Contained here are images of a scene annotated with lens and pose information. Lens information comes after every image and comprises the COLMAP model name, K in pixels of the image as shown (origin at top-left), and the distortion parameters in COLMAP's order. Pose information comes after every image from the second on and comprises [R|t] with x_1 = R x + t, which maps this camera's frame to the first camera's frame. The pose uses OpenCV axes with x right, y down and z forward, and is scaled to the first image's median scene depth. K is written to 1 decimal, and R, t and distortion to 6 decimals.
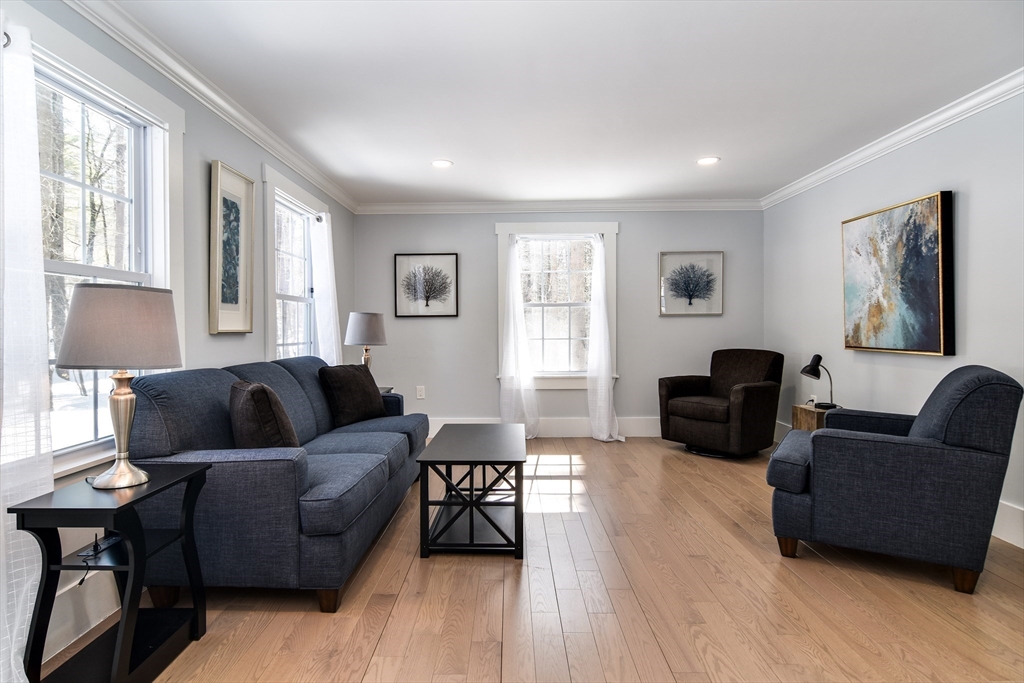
lens RADIAL K [[545.4, 0, 510.1], [0, 545.4, 333.2], [0, 0, 1]] dist [-0.003371, -0.001872]
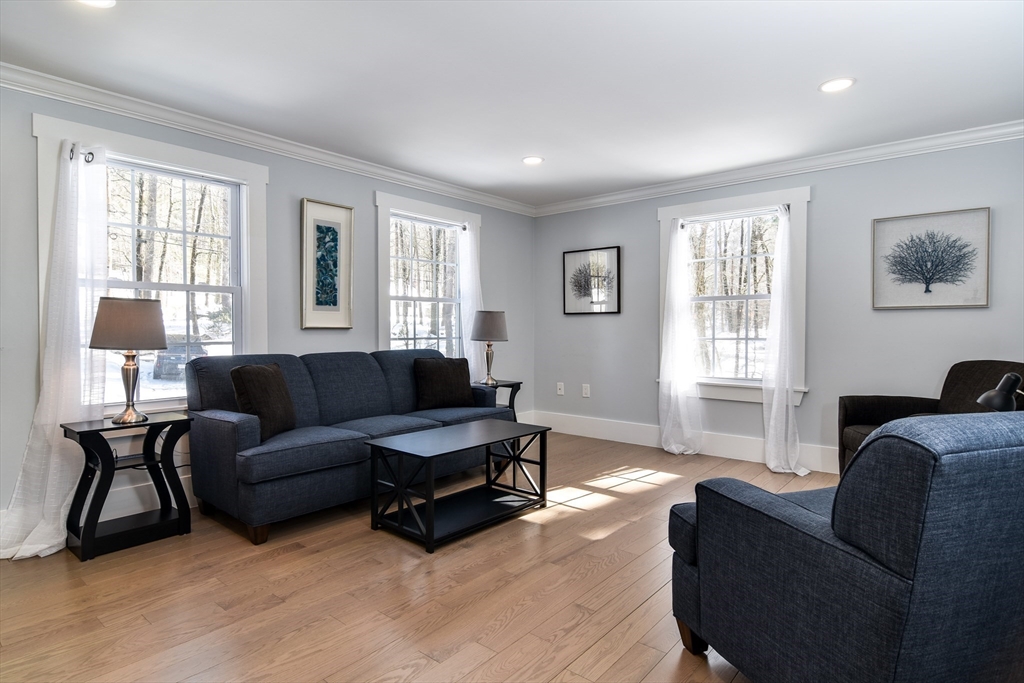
lens RADIAL K [[555.5, 0, 510.3], [0, 555.5, 336.3], [0, 0, 1]] dist [-0.000127, -0.000787]
pose [[0.772738, 0.016854, -0.634502, 0.538934], [-0.009979, 0.999846, 0.014406, -0.003807], [0.634647, -0.004801, 0.772787, 0.204649]]
